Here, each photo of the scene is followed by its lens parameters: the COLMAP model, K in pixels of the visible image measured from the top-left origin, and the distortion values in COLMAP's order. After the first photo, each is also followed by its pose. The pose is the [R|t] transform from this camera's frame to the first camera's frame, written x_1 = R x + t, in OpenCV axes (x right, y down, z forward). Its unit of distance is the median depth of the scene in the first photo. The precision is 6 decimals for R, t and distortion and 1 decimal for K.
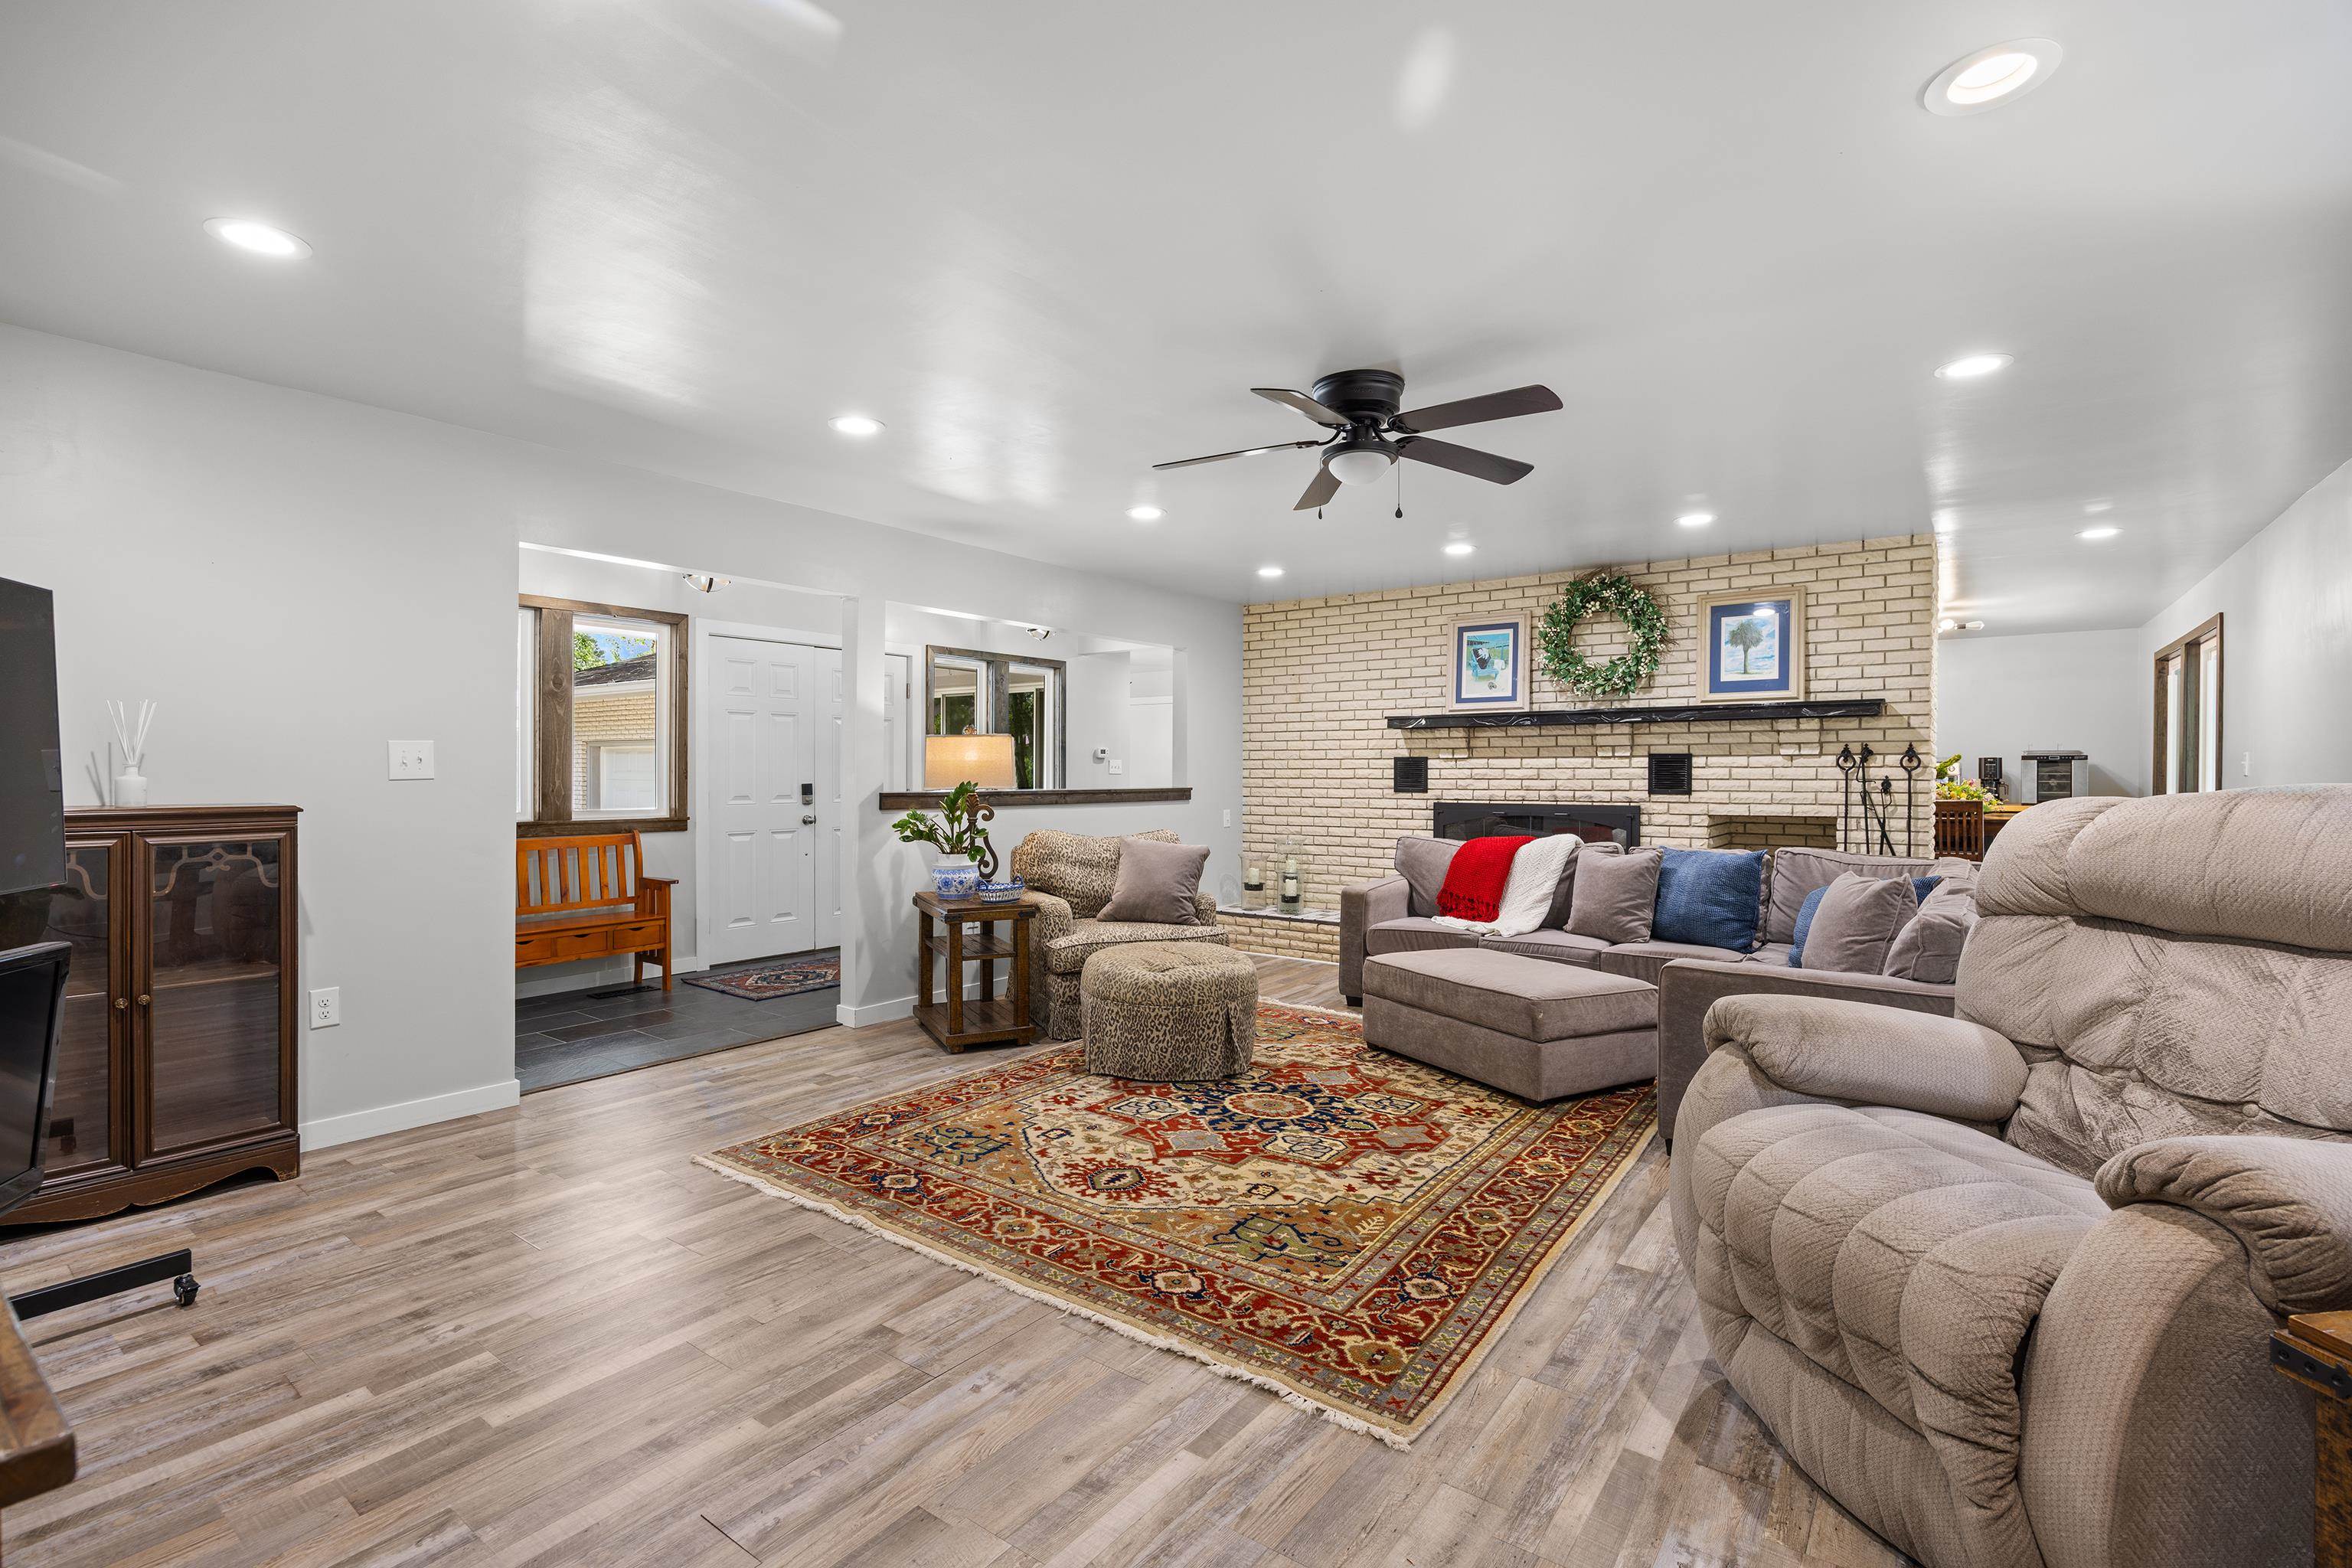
lens RADIAL K [[1081.2, 0, 1184.5], [0, 1081.2, 786.0], [0, 0, 1]] dist [-0.004363, -0.000392]
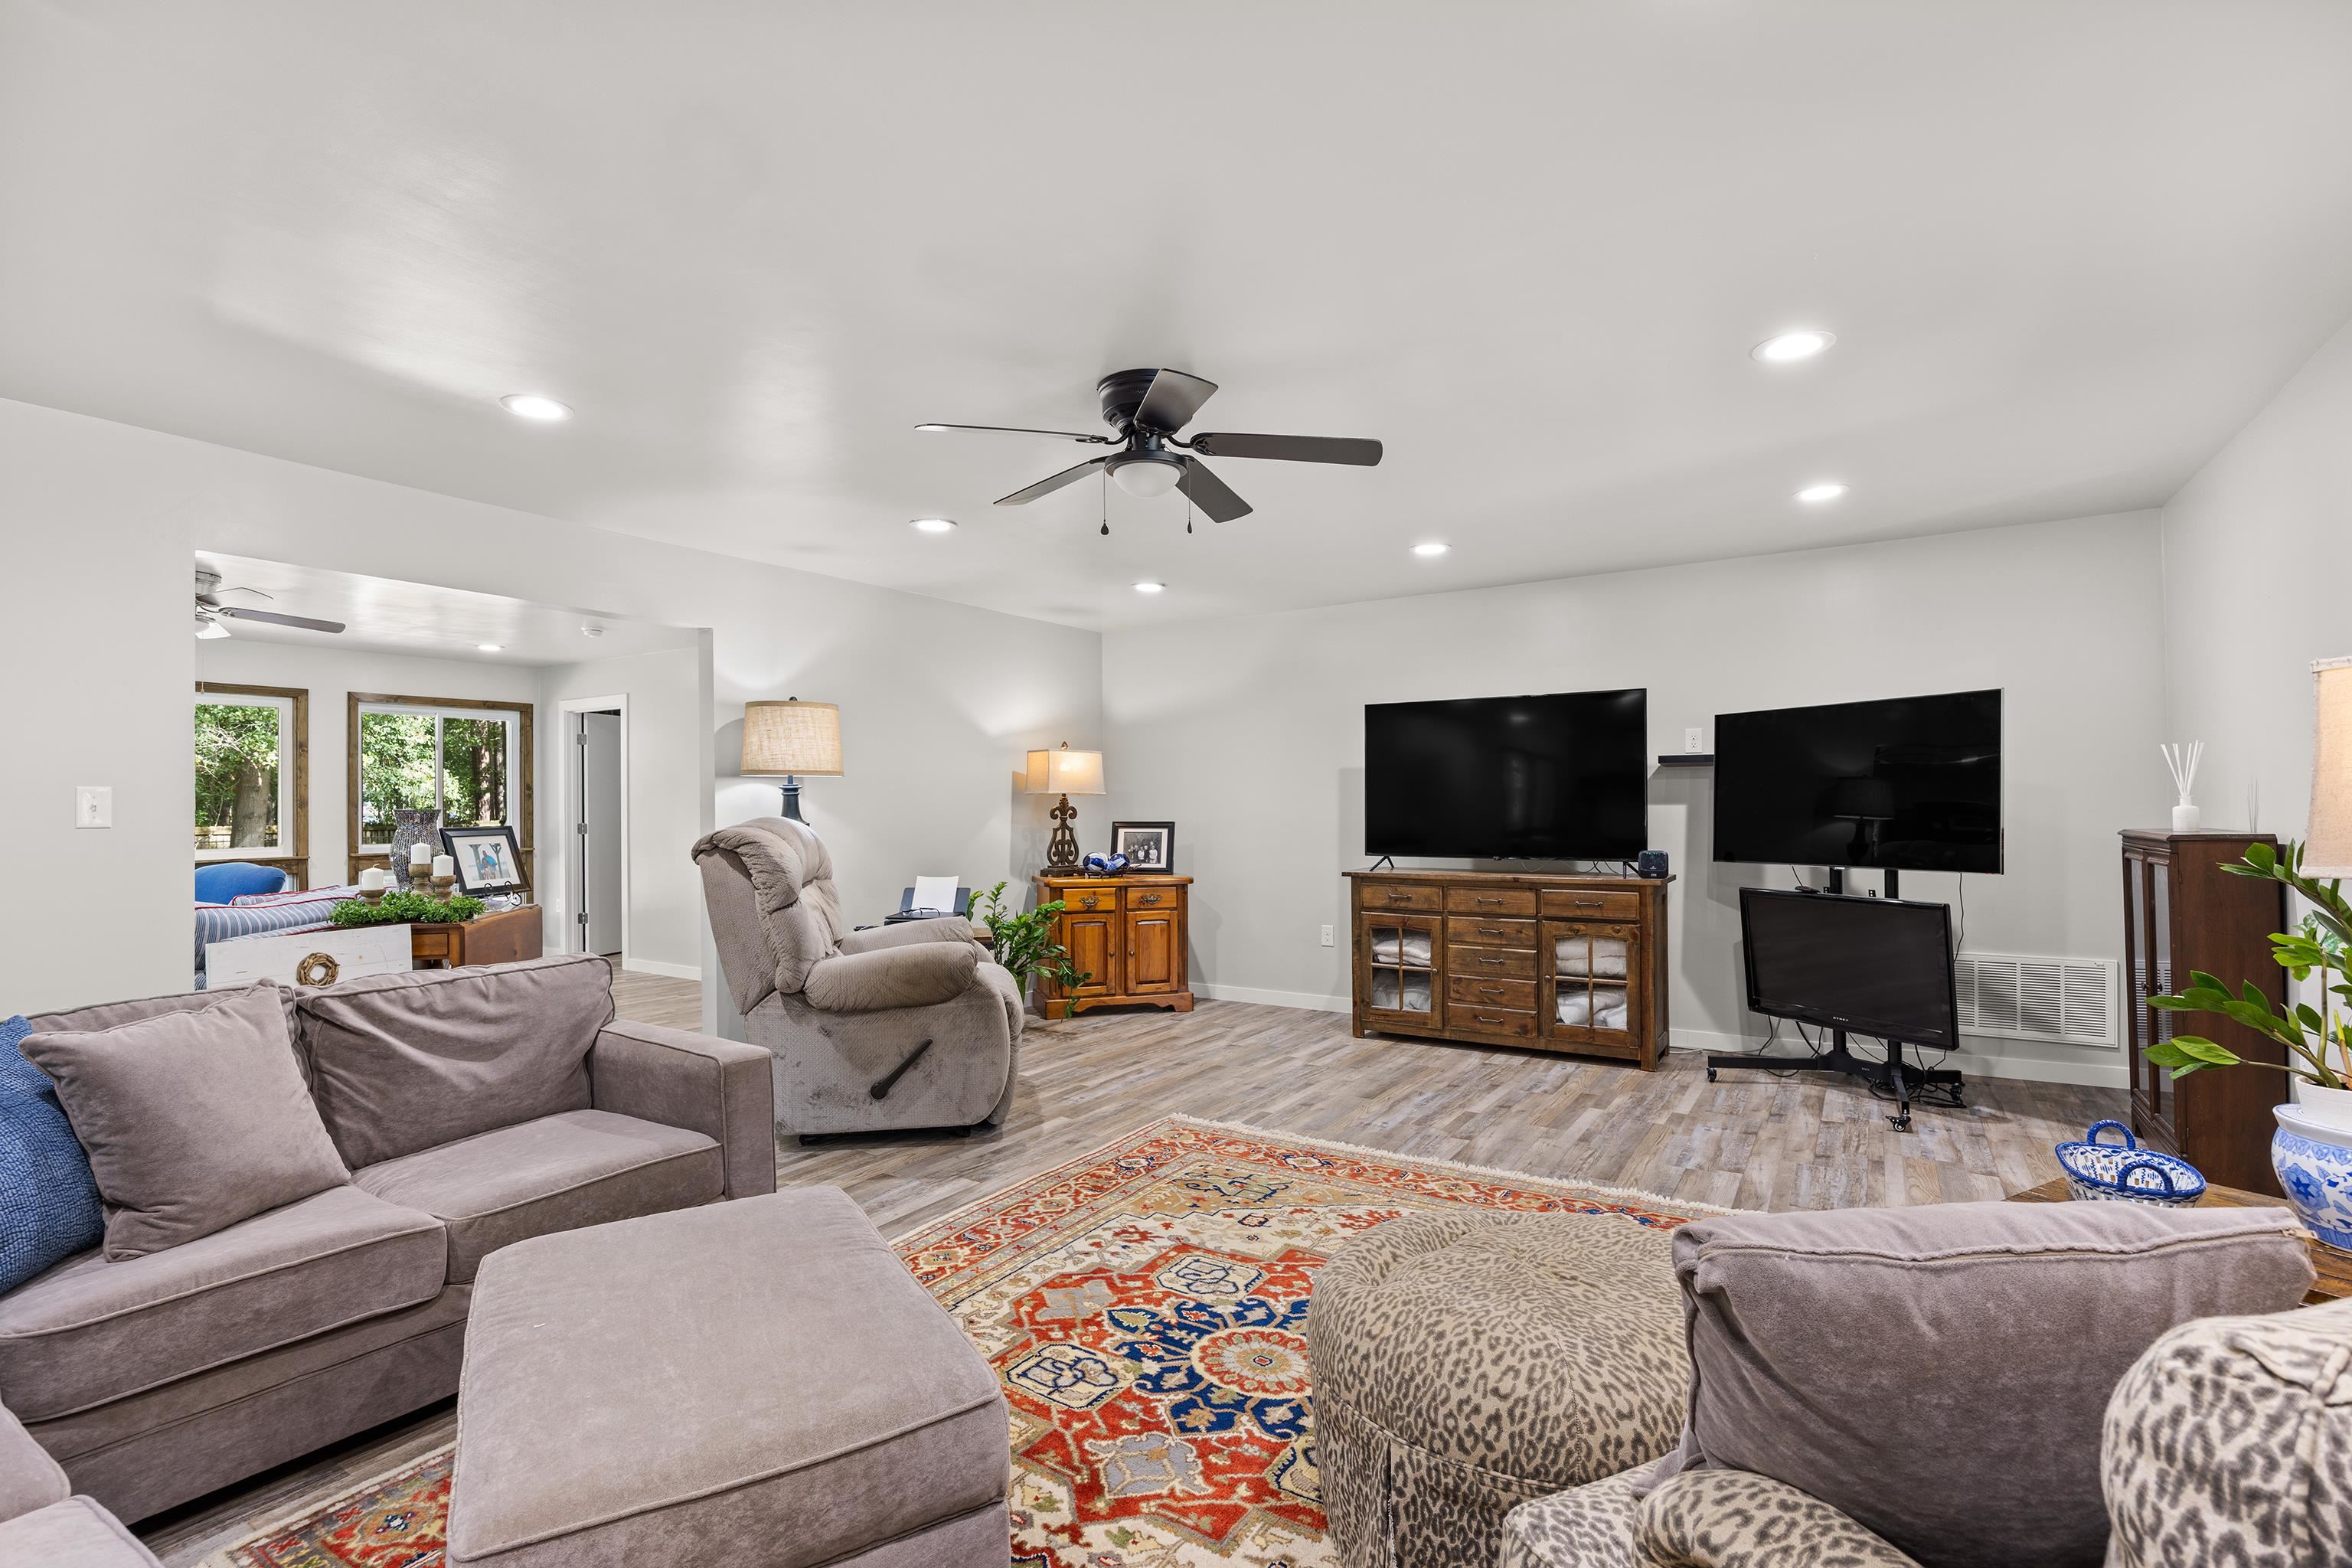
lens RADIAL K [[1081.2, 0, 1184.5], [0, 1081.2, 786.0], [0, 0, 1]] dist [-0.004363, -0.000392]
pose [[-0.997888, 0.005841, -0.064692, 0.192036], [0.006153, 0.999970, -0.004630, -0.030278], [0.064663, -0.005018, -0.997895, 1.925006]]
